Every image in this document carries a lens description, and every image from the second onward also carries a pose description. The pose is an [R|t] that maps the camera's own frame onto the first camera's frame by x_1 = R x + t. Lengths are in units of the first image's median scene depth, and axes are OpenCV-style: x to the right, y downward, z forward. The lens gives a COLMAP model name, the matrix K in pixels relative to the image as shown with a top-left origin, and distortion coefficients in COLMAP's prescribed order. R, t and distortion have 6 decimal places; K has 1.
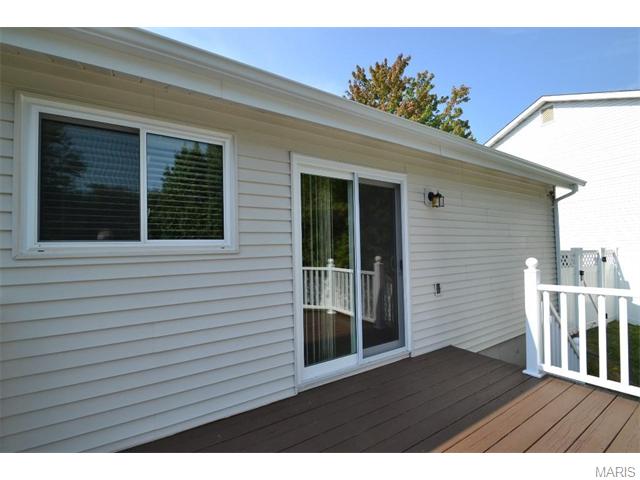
lens RADIAL K [[283.0, 0, 318.0], [0, 283.0, 242.4], [0, 0, 1]] dist [0.003992, 0.000292]
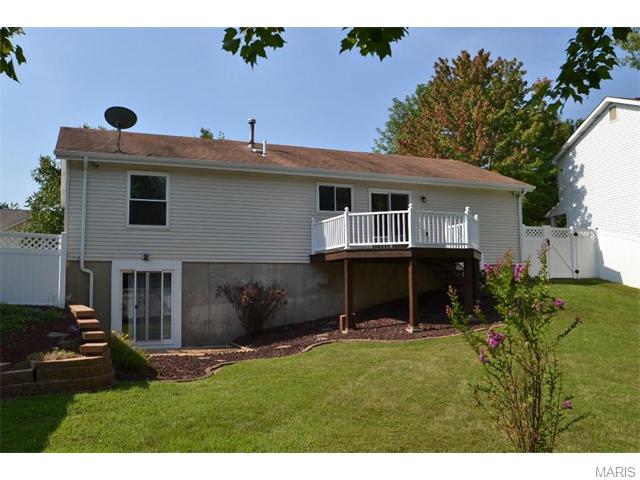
lens RADIAL K [[606.4, 0, 319.1], [0, 606.4, 239.3], [0, 0, 1]] dist [0.008511, 0.000000]
pose [[0.982972, -0.006574, -0.183640, 0.146178], [-0.006535, 0.997477, -0.070687, 0.183925], [0.183642, 0.070683, 0.980449, -1.382776]]
